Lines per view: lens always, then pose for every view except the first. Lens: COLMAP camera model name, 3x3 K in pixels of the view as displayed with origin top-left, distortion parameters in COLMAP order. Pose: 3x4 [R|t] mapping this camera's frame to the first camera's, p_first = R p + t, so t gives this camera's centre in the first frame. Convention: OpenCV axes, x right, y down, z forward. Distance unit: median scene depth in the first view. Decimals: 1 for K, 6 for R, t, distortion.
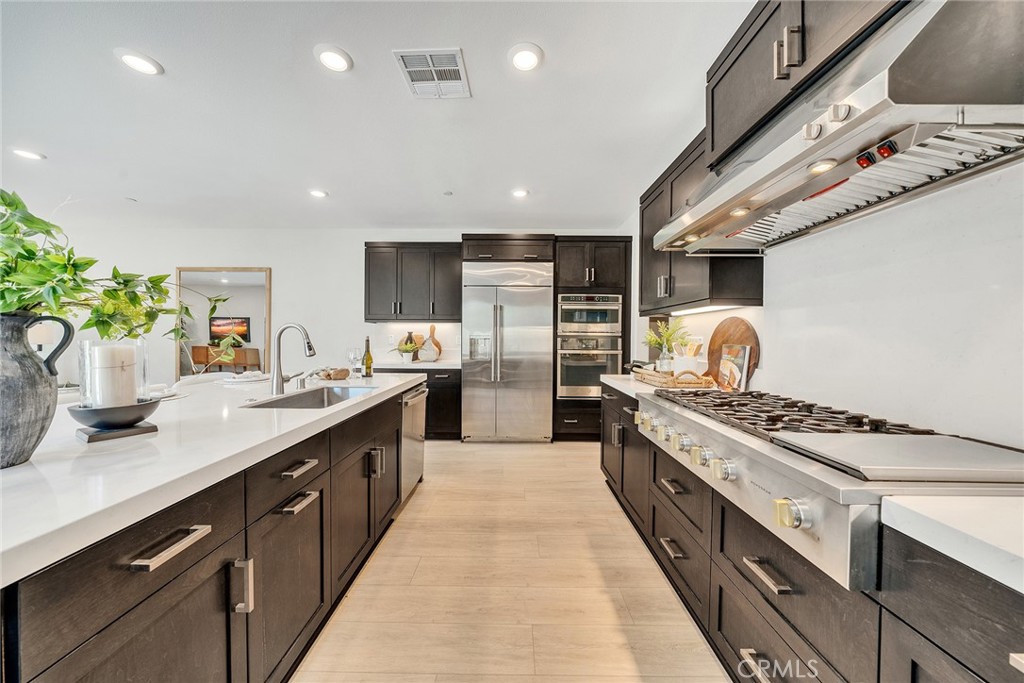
lens RADIAL K [[362.0, 0, 505.6], [0, 362.0, 335.3], [0, 0, 1]] dist [-0.000692, -0.000125]
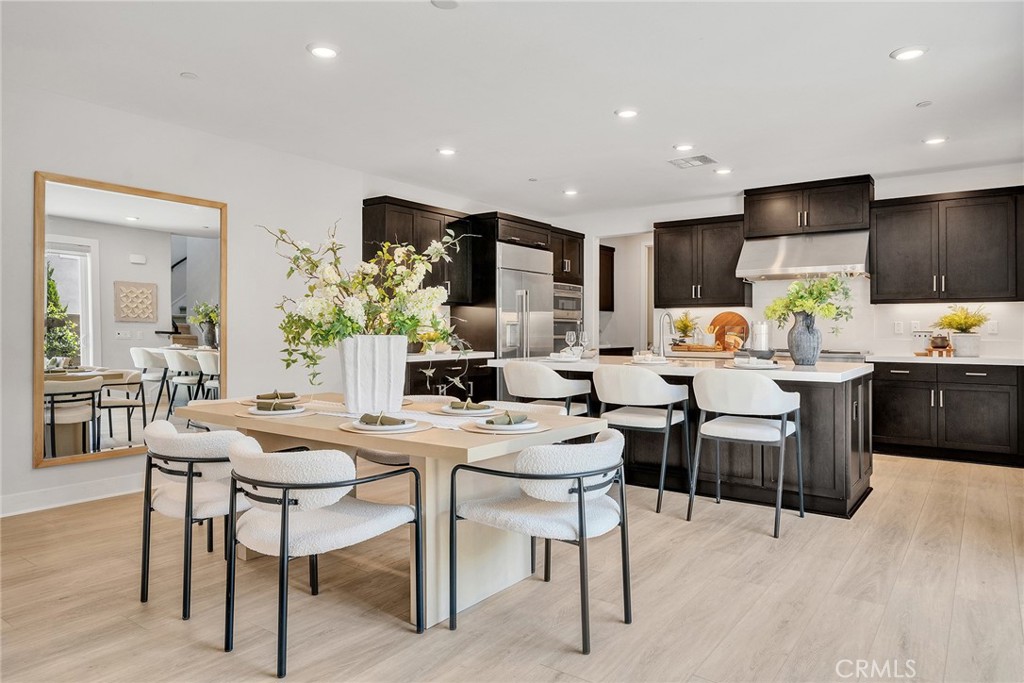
lens RADIAL K [[661.2, 0, 513.3], [0, 661.2, 326.6], [0, 0, 1]] dist [-0.001205, -0.000152]
pose [[0.570071, 0.003553, 0.821588, -2.823922], [-0.002426, 0.999994, -0.002641, 0.040663], [-0.821592, -0.000488, 0.570076, -0.024406]]
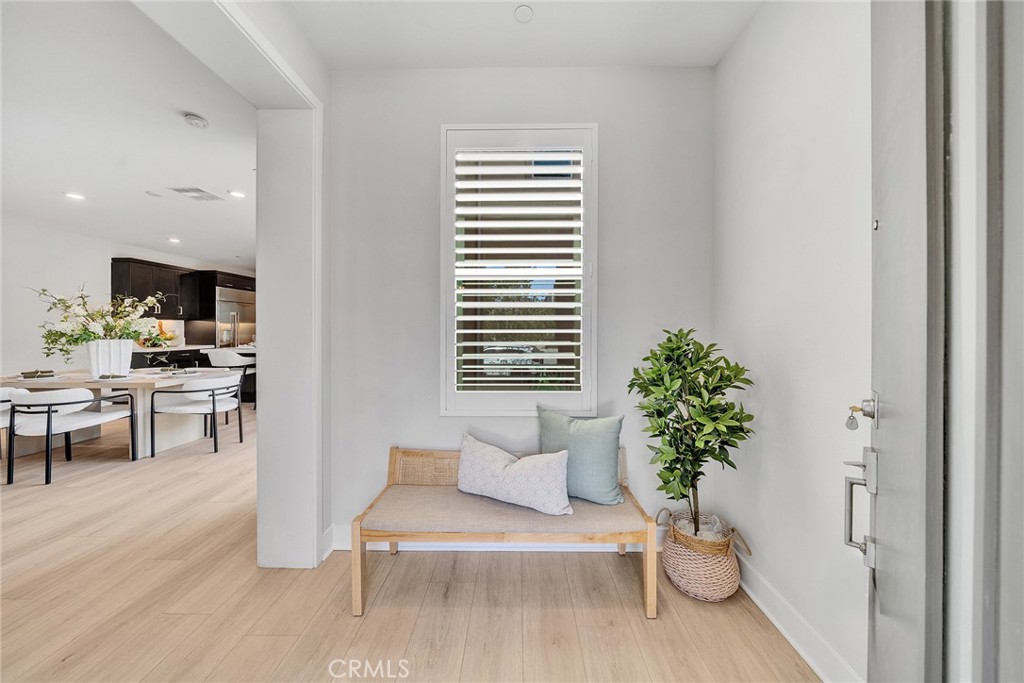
lens RADIAL K [[359.6, 0, 513.1], [0, 359.6, 327.7], [0, 0, 1]] dist [-0.000726, -0.000064]
pose [[0.007857, 0.001068, 0.999969, -3.484858], [-0.000397, 0.999999, -0.001065, 0.001586], [-0.999969, -0.000388, 0.007858, -0.859005]]
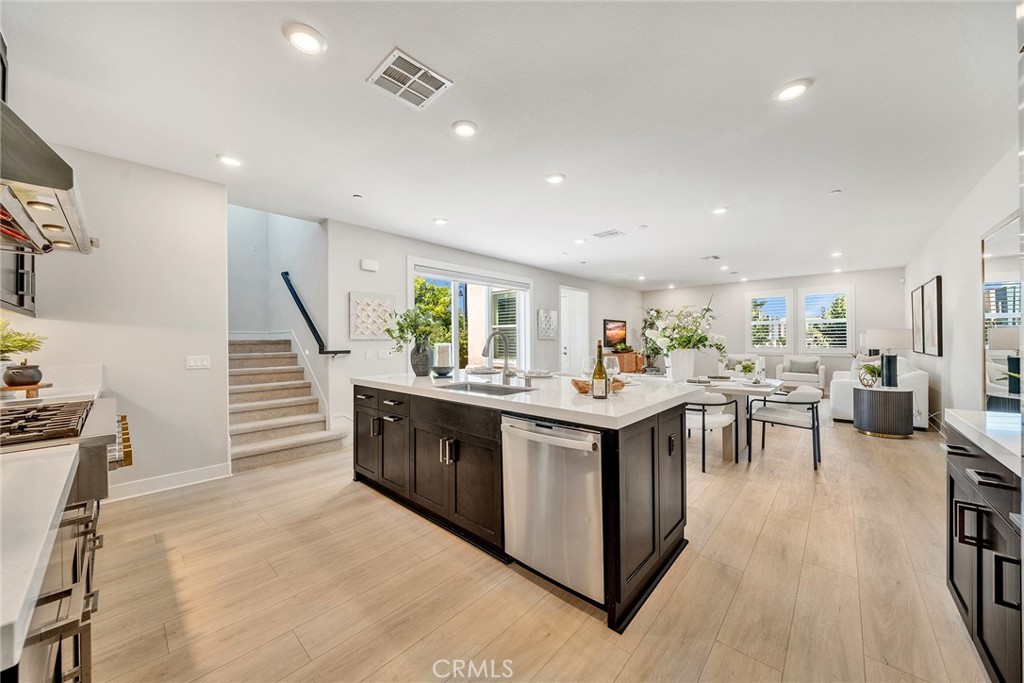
lens RADIAL K [[362.0, 0, 505.6], [0, 362.0, 335.3], [0, 0, 1]] dist [-0.000692, -0.000125]
pose [[-0.668294, -0.011801, -0.743804, 0.346663], [0.002373, 0.999835, -0.017994, 0.005903], [0.743893, -0.013790, -0.668156, 1.736481]]
